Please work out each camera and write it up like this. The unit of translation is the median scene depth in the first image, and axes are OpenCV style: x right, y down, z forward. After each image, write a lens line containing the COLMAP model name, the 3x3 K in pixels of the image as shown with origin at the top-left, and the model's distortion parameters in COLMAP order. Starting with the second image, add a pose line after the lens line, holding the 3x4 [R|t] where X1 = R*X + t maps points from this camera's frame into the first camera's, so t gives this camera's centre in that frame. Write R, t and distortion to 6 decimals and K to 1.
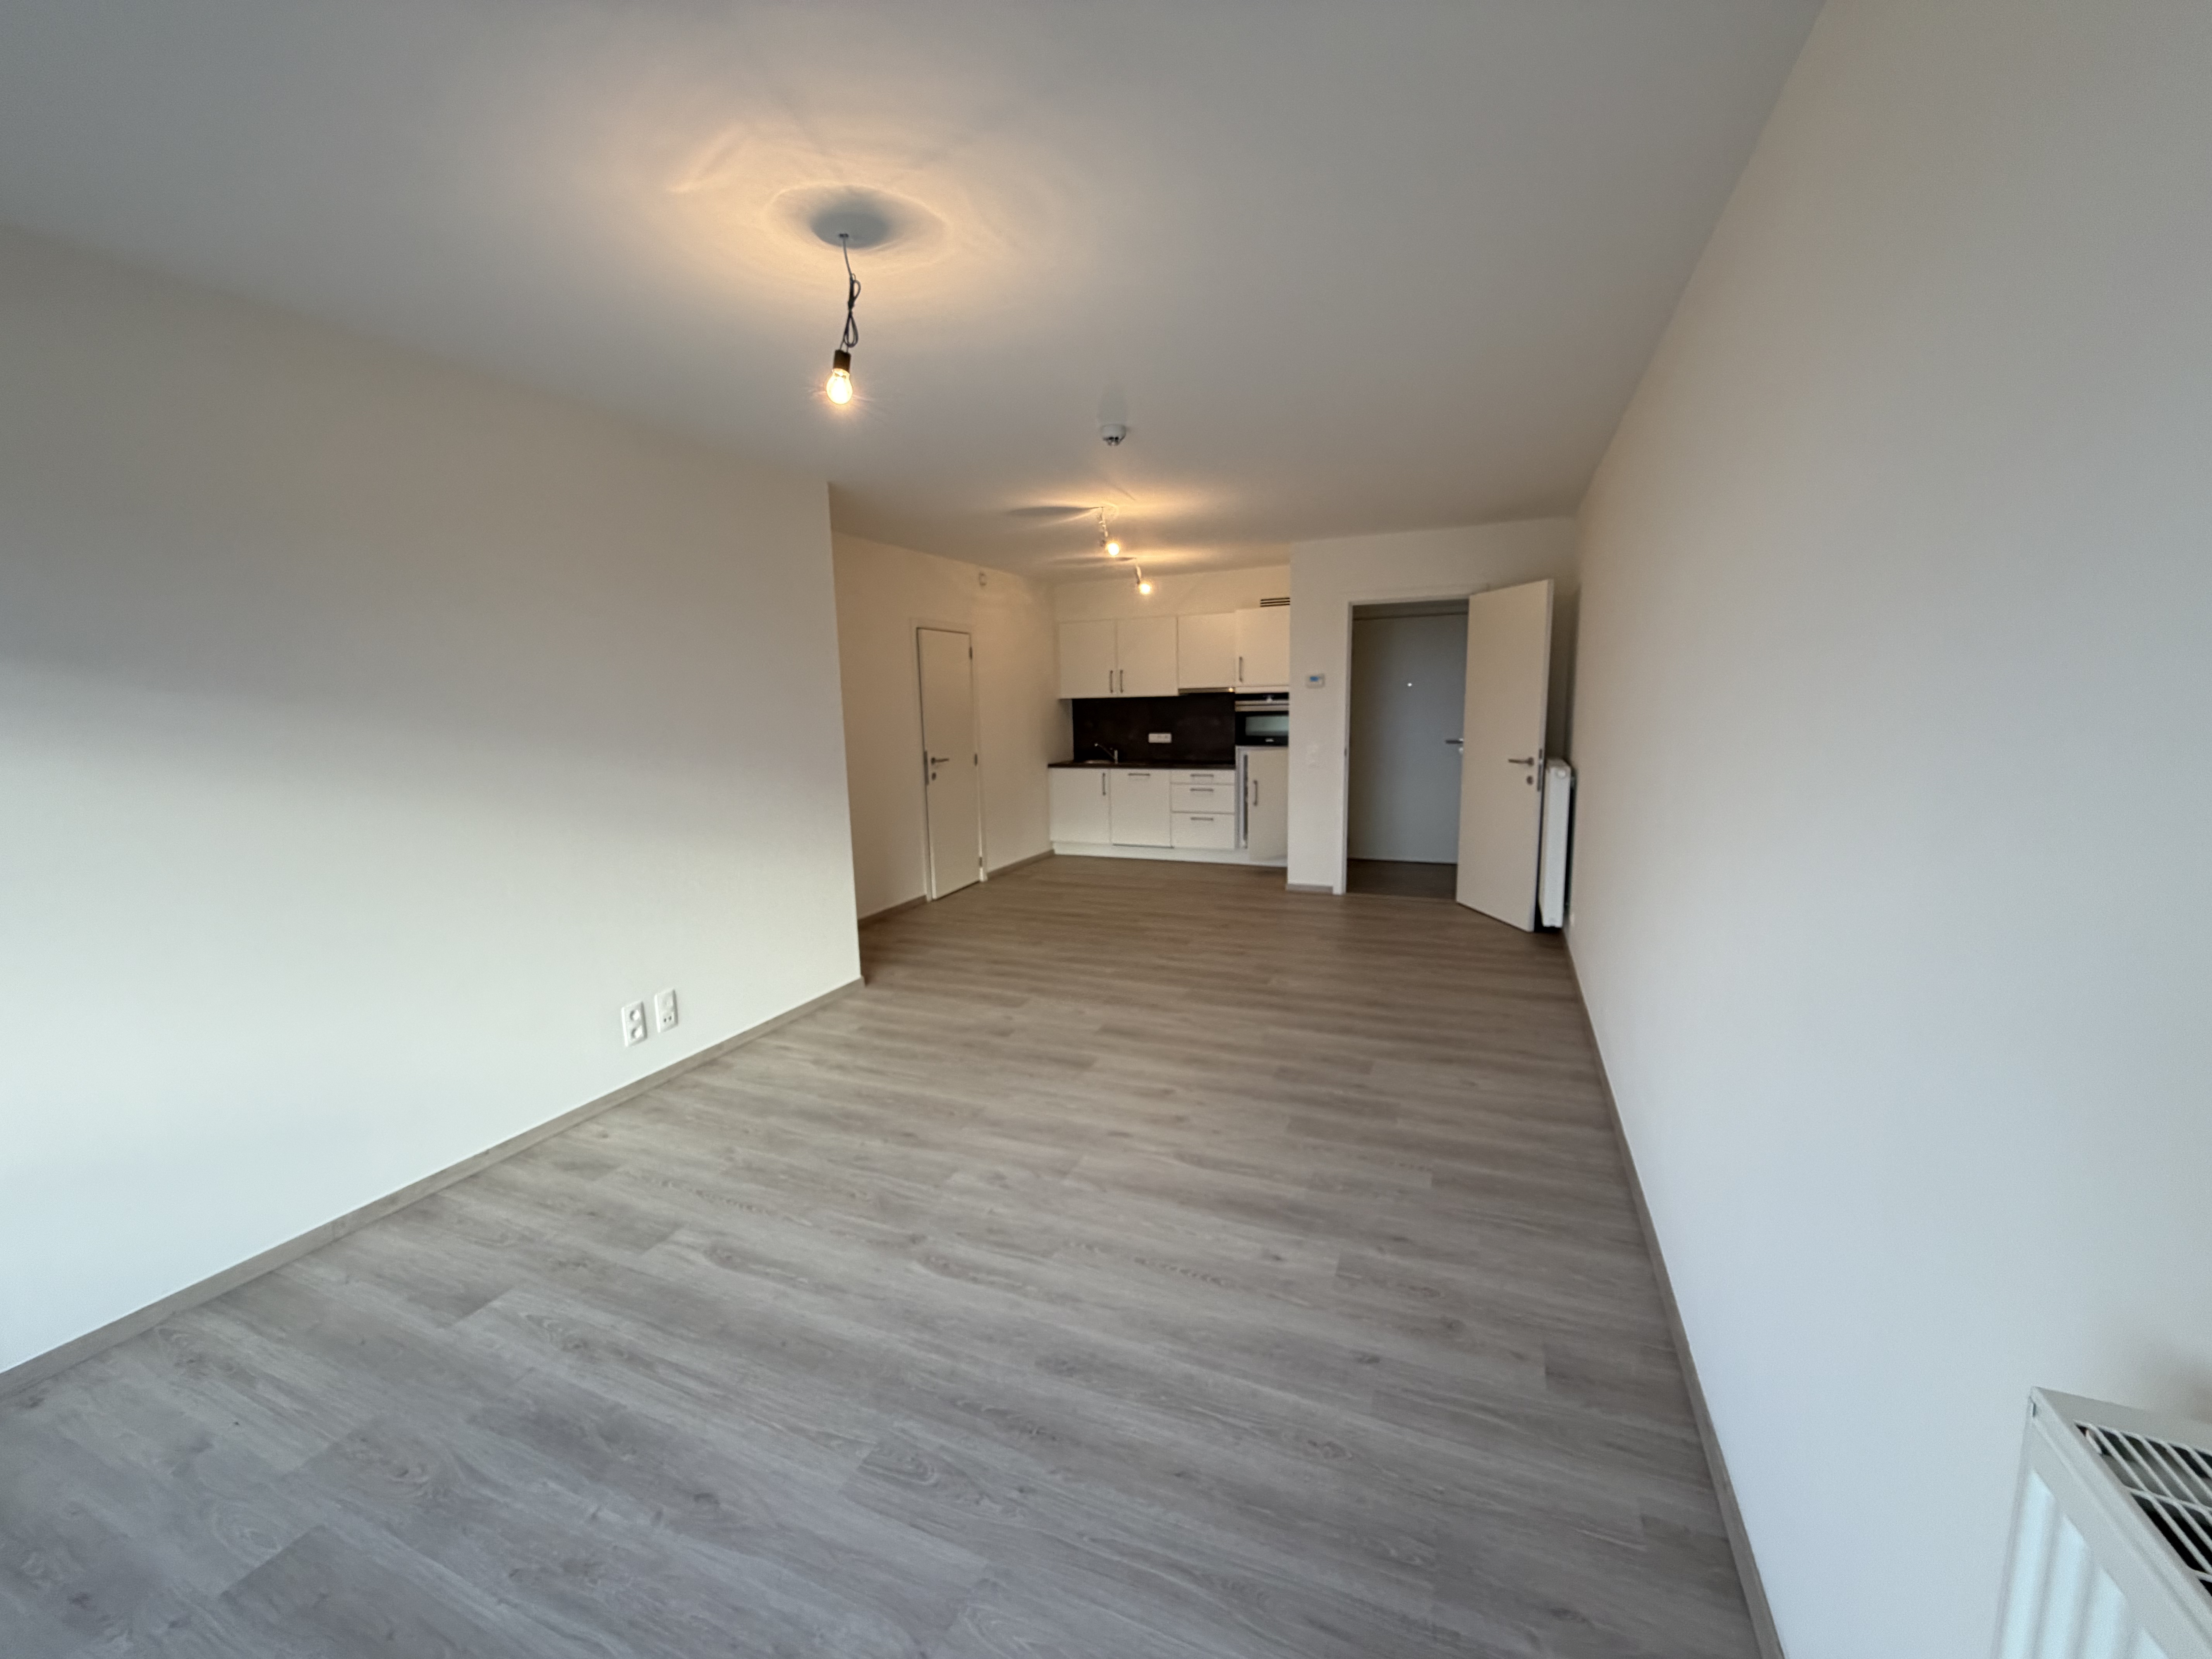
lens RADIAL K [[875.3, 0, 1100.9], [0, 875.3, 846.2], [0, 0, 1]] dist [-0.001120, -0.000086]
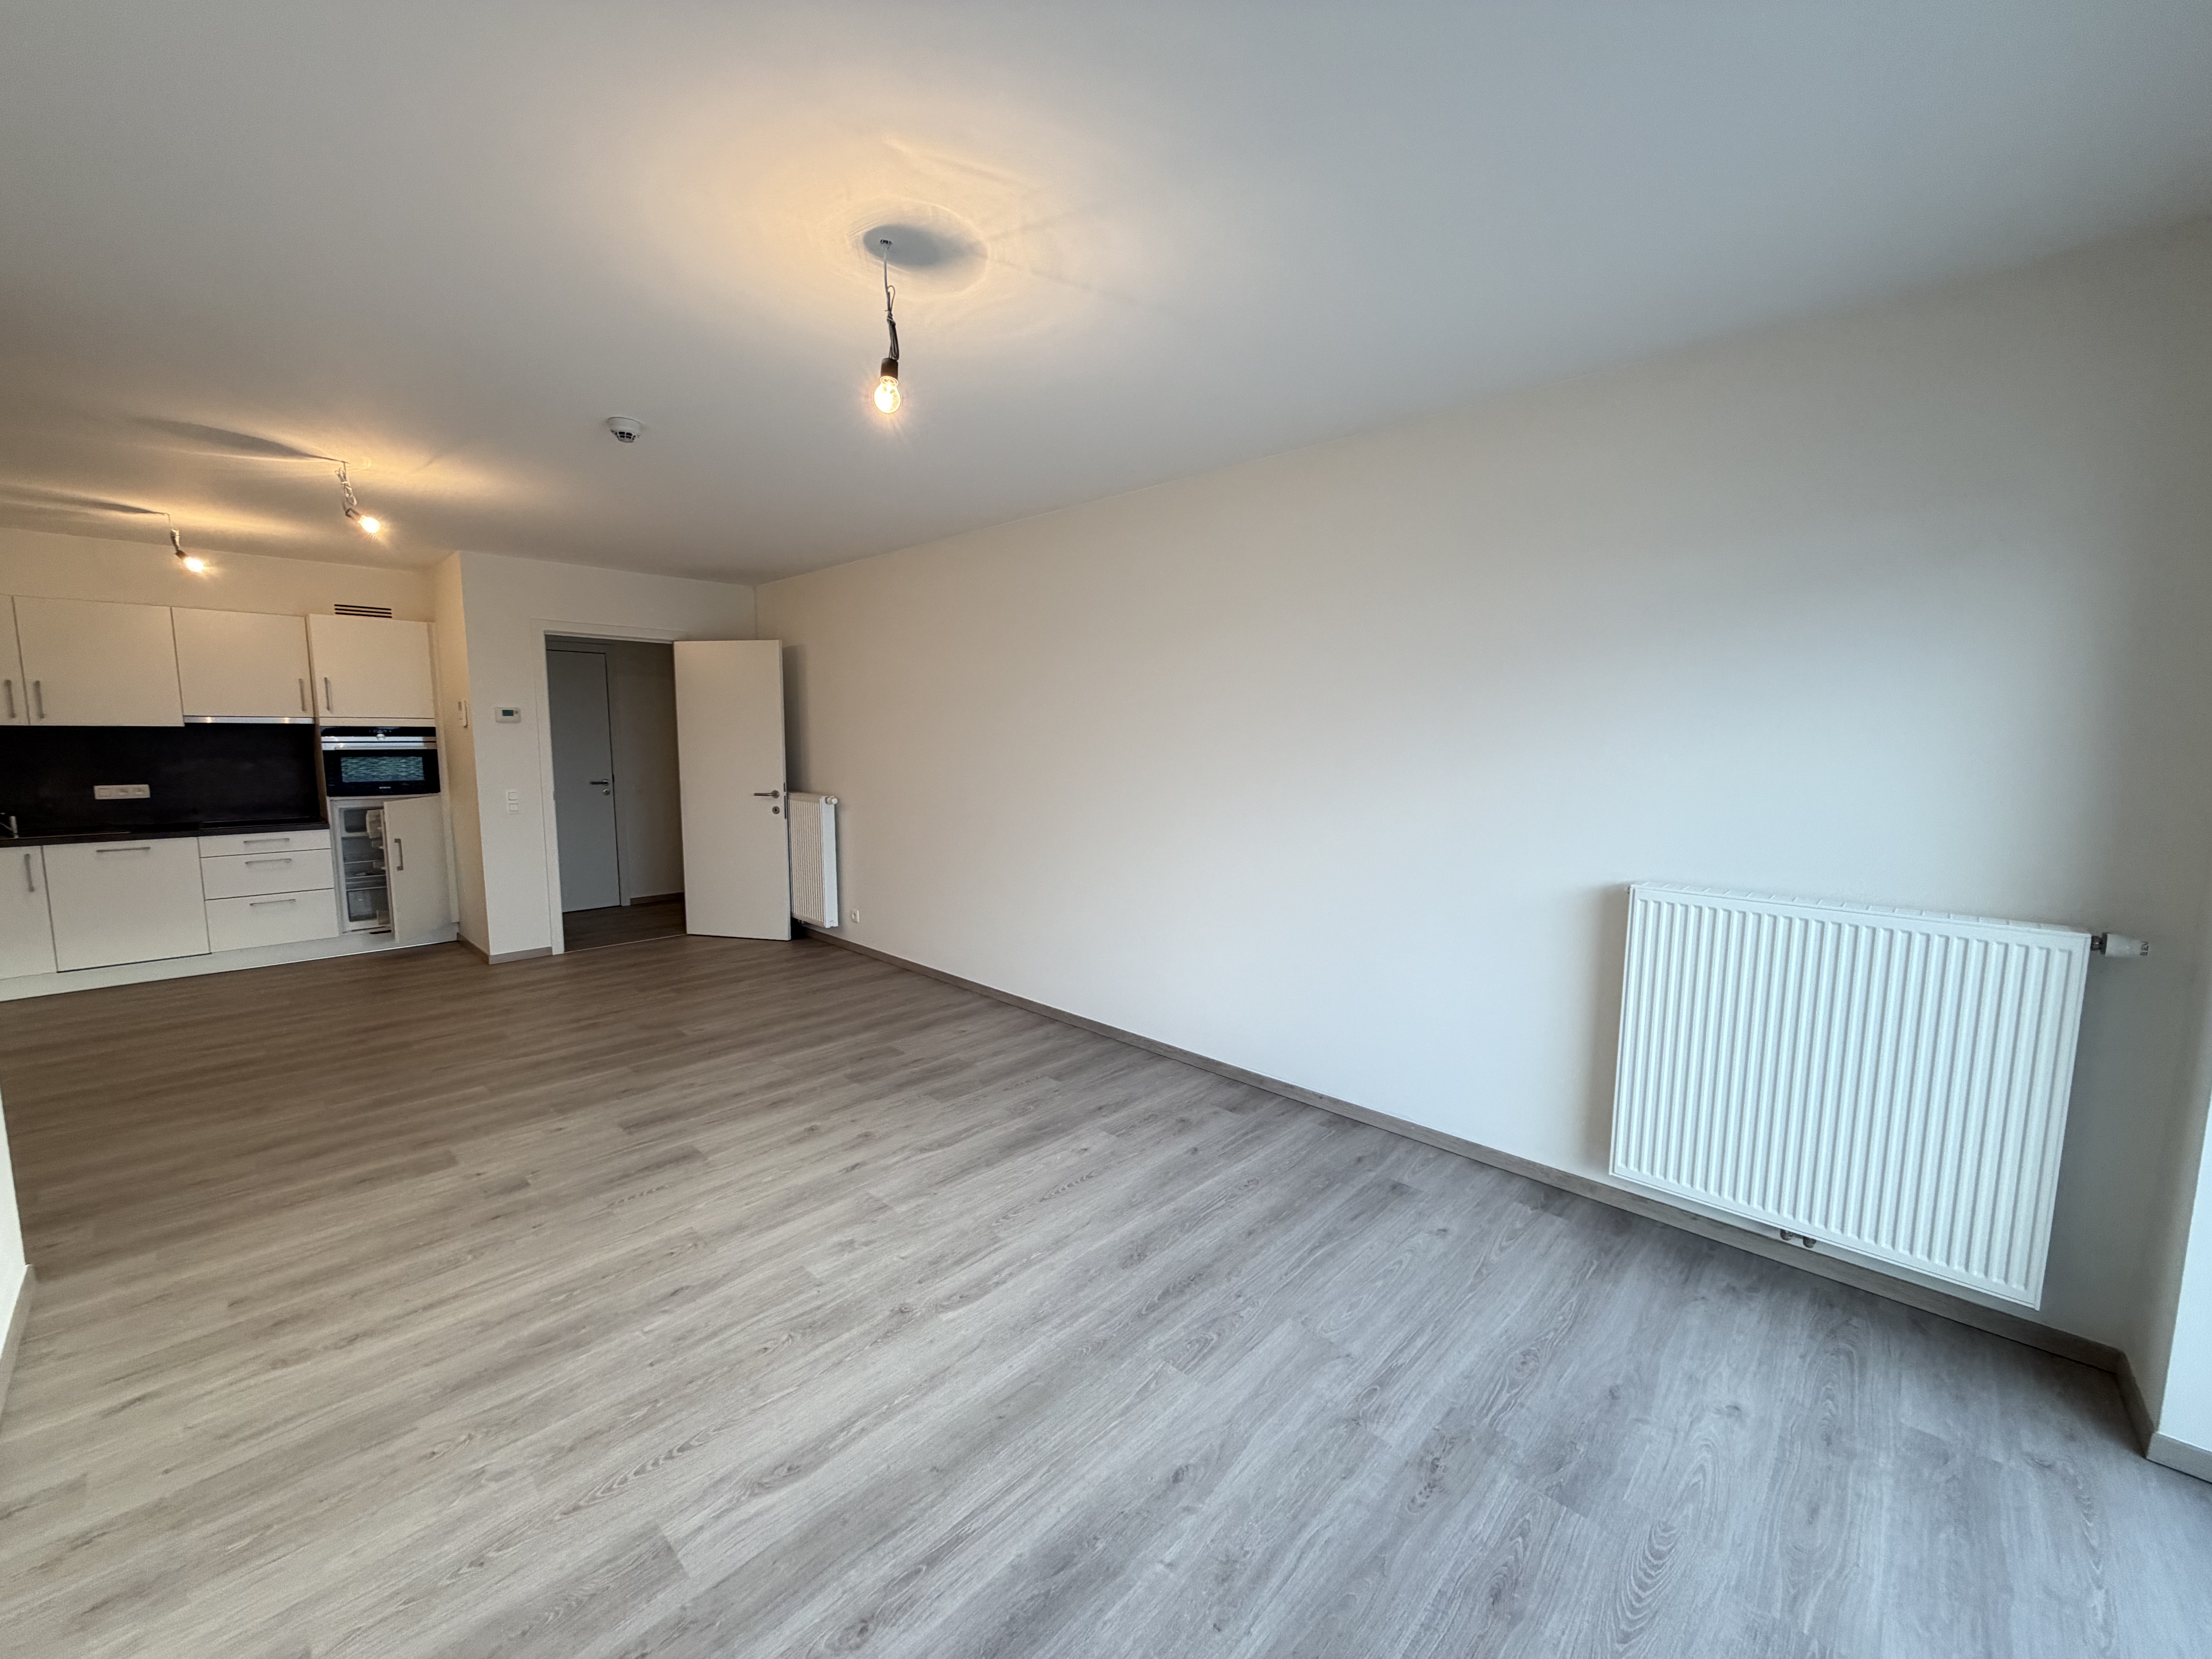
lens RADIAL K [[876.3, 0, 1101.7], [0, 876.3, 834.6], [0, 0, 1]] dist [-0.001402, -0.000171]
pose [[0.349494, -0.082045, 0.933340, -0.652020], [0.142587, 0.989213, 0.033564, -0.030974], [-0.926025, 0.121352, 0.357422, 0.285523]]
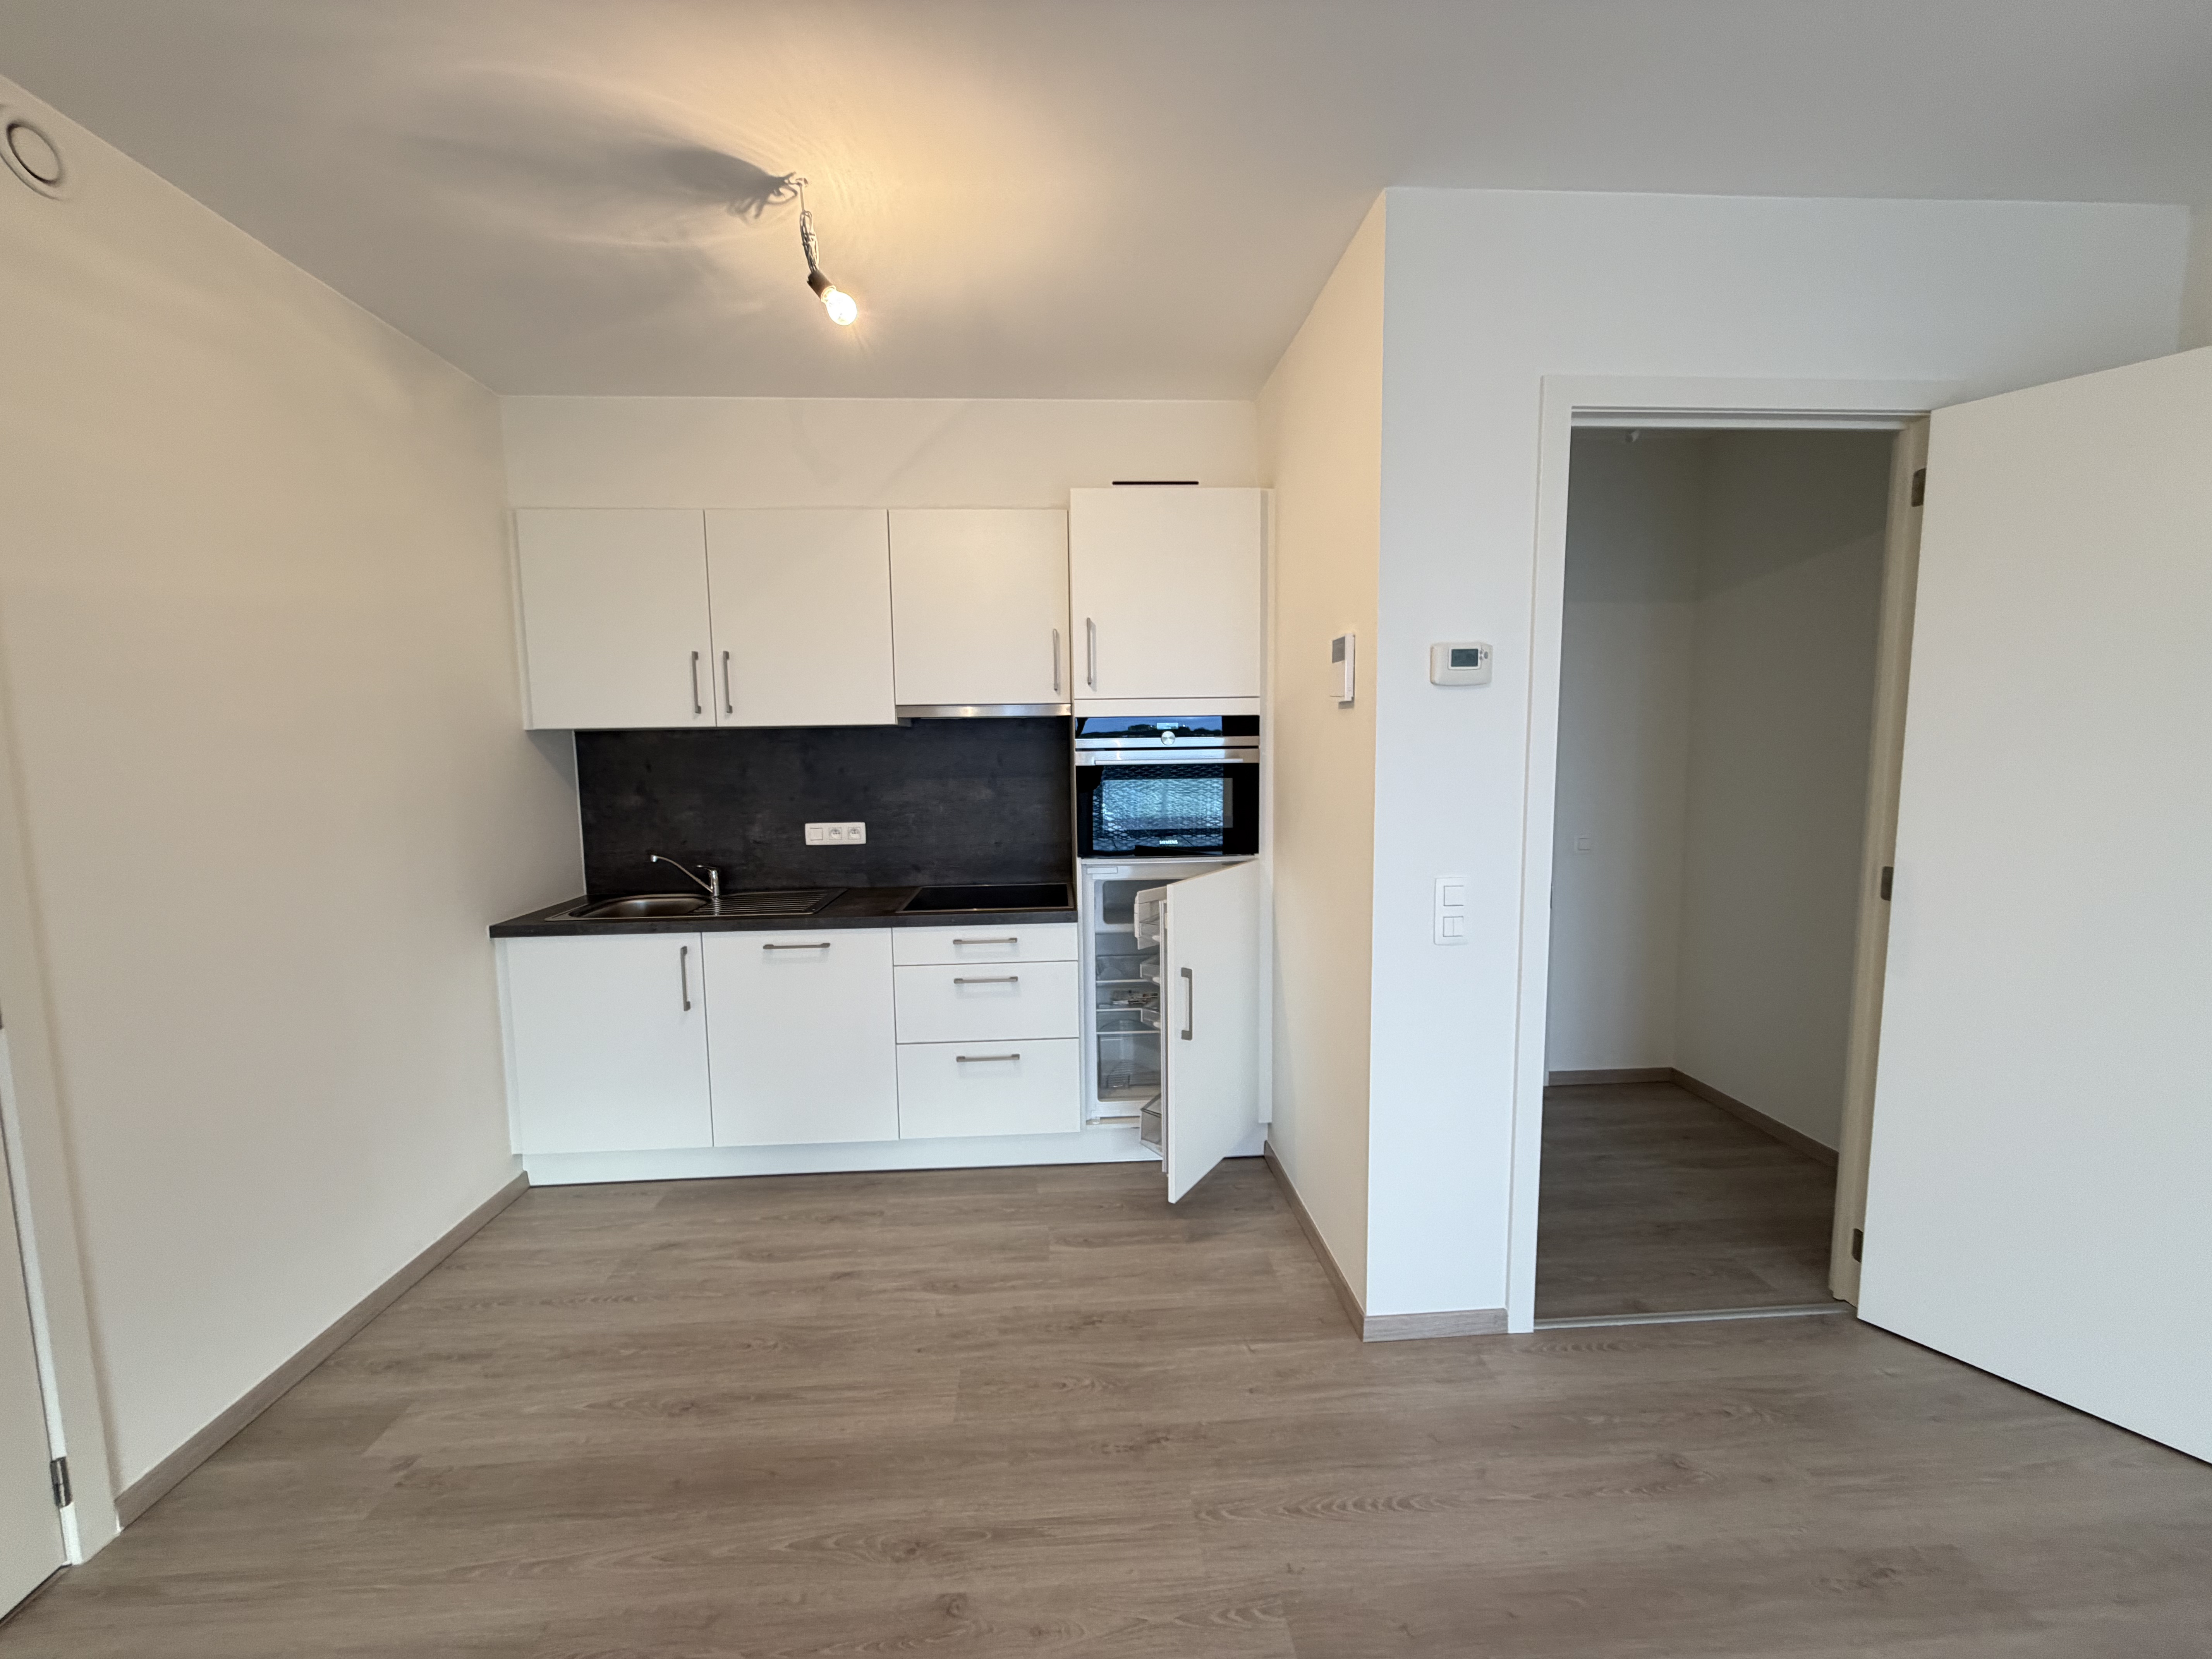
lens RADIAL K [[876.3, 0, 1101.7], [0, 876.3, 834.6], [0, 0, 1]] dist [-0.001402, -0.000171]
pose [[0.891436, -0.035066, 0.451788, -0.008314], [0.069081, 0.995864, -0.059011, -0.215320], [-0.447850, 0.083814, 0.890172, 1.402450]]
